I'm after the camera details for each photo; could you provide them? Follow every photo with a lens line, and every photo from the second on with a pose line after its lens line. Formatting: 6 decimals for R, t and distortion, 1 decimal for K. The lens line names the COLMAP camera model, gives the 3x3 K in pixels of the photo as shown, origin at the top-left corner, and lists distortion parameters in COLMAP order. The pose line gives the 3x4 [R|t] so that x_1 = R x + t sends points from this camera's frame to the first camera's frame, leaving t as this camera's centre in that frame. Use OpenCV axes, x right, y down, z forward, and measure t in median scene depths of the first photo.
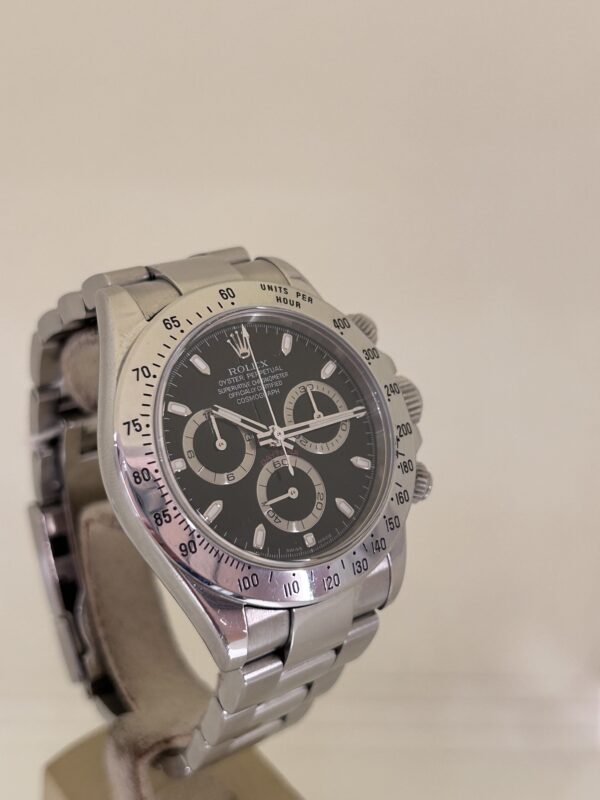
lens RADIAL K [[1123.1, 0, 300.0], [0, 1123.1, 400.0], [0, 0, 1]] dist [0.008026, 0.007465]
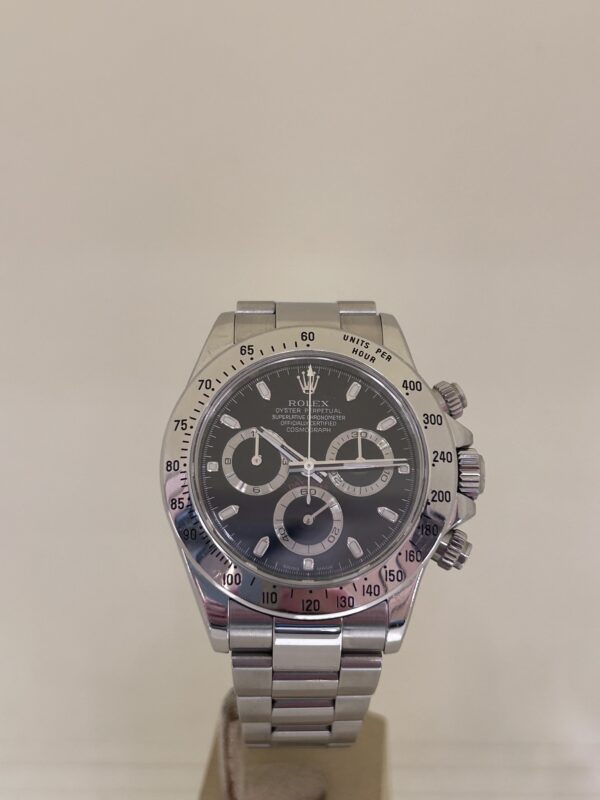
lens RADIAL K [[1123.1, 0, 300.0], [0, 1123.1, 400.0], [0, 0, 1]] dist [0.008026, 0.007465]
pose [[0.825872, 0.218729, -0.519705, 0.537058], [-0.238280, 0.970736, 0.029899, -0.064131], [0.511036, 0.099142, 0.853823, 0.025964]]
